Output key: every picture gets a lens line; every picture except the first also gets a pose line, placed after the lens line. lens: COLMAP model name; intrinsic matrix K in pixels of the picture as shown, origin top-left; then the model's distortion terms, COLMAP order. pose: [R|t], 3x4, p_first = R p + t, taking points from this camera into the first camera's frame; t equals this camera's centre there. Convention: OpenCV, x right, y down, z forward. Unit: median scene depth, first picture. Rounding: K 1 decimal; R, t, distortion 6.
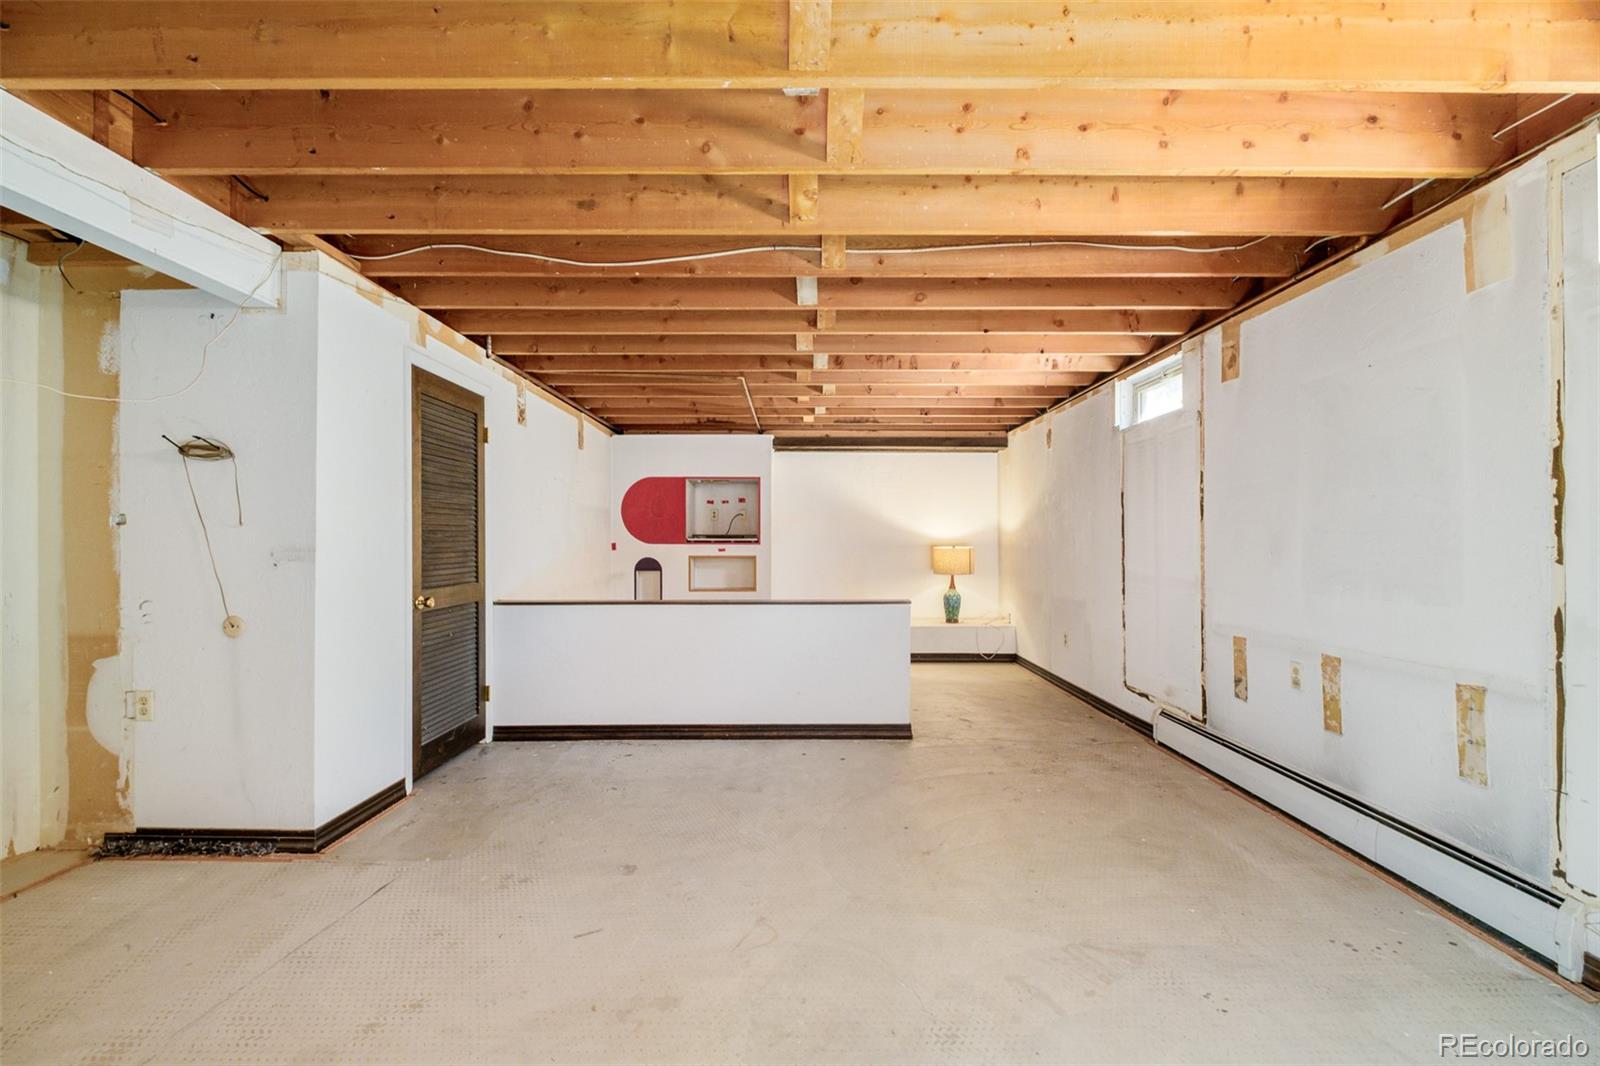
lens RADIAL K [[701.1, 0, 804.6], [0, 701.1, 536.5], [0, 0, 1]] dist [-0.007741, -0.000044]
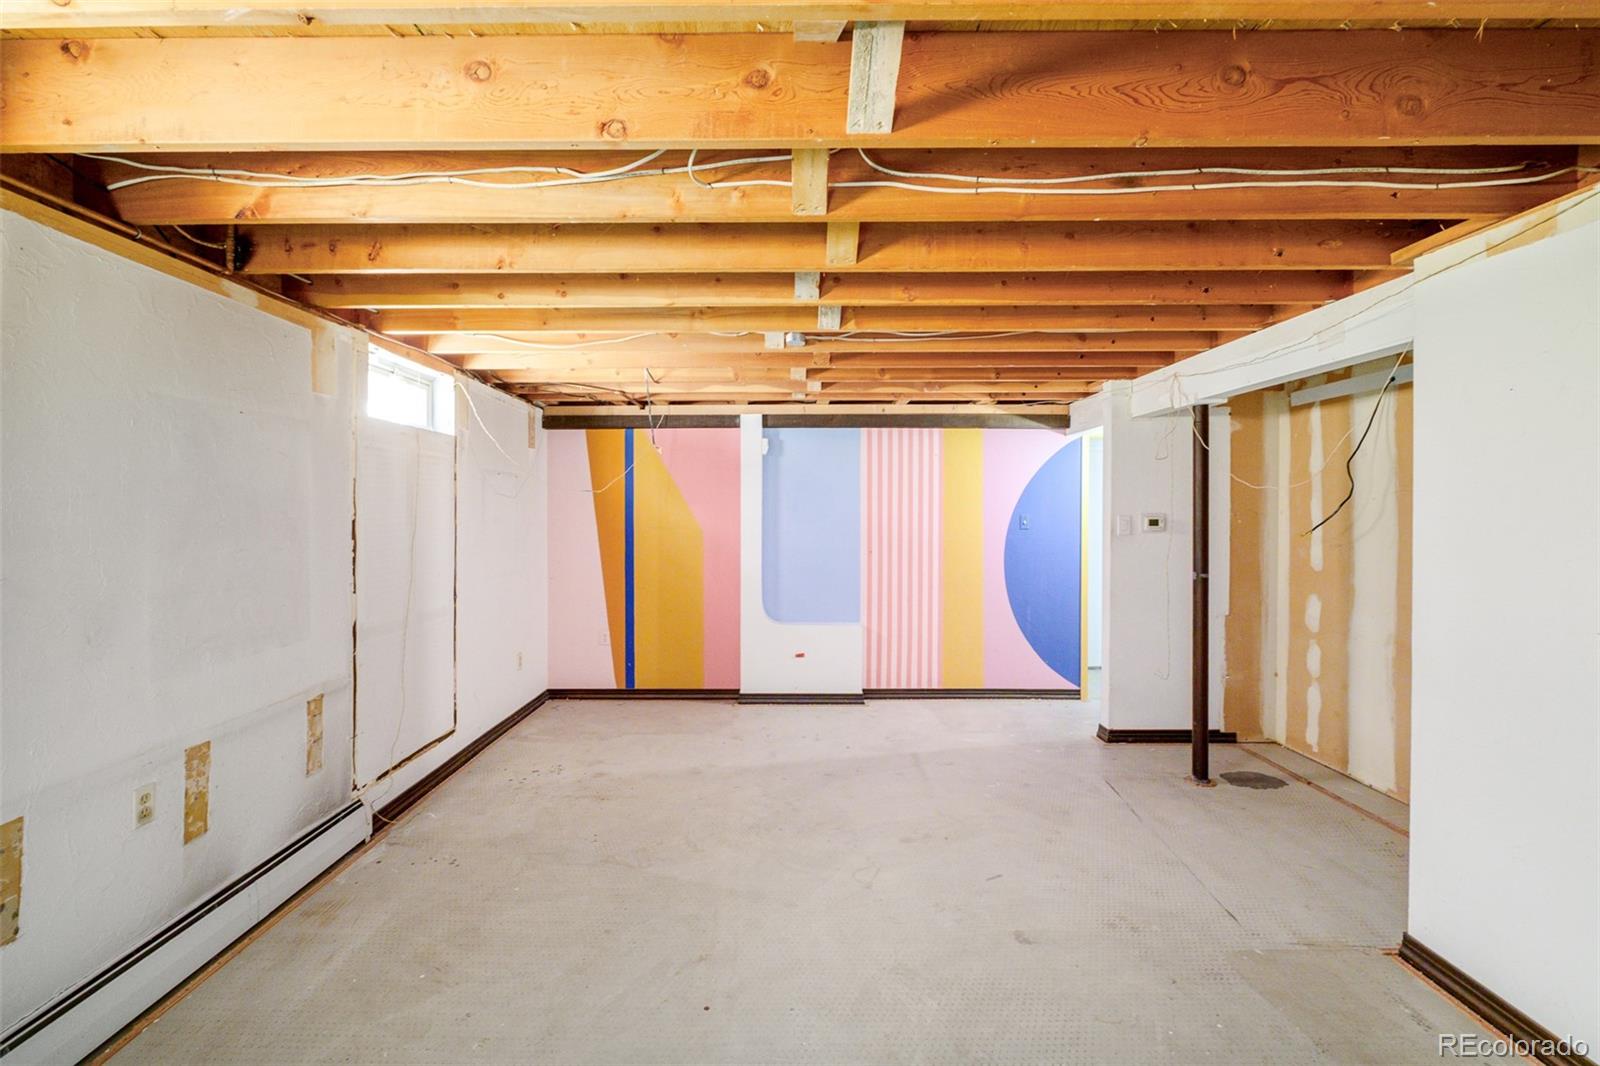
lens RADIAL K [[701.1, 0, 789.2], [0, 701.1, 527.2], [0, 0, 1]] dist [-0.007741, -0.000044]
pose [[-0.999996, 0.001090, 0.002481, 0.060286], [0.001131, 0.999858, 0.016835, -0.095220], [-0.002462, 0.016838, -0.999855, 1.790121]]
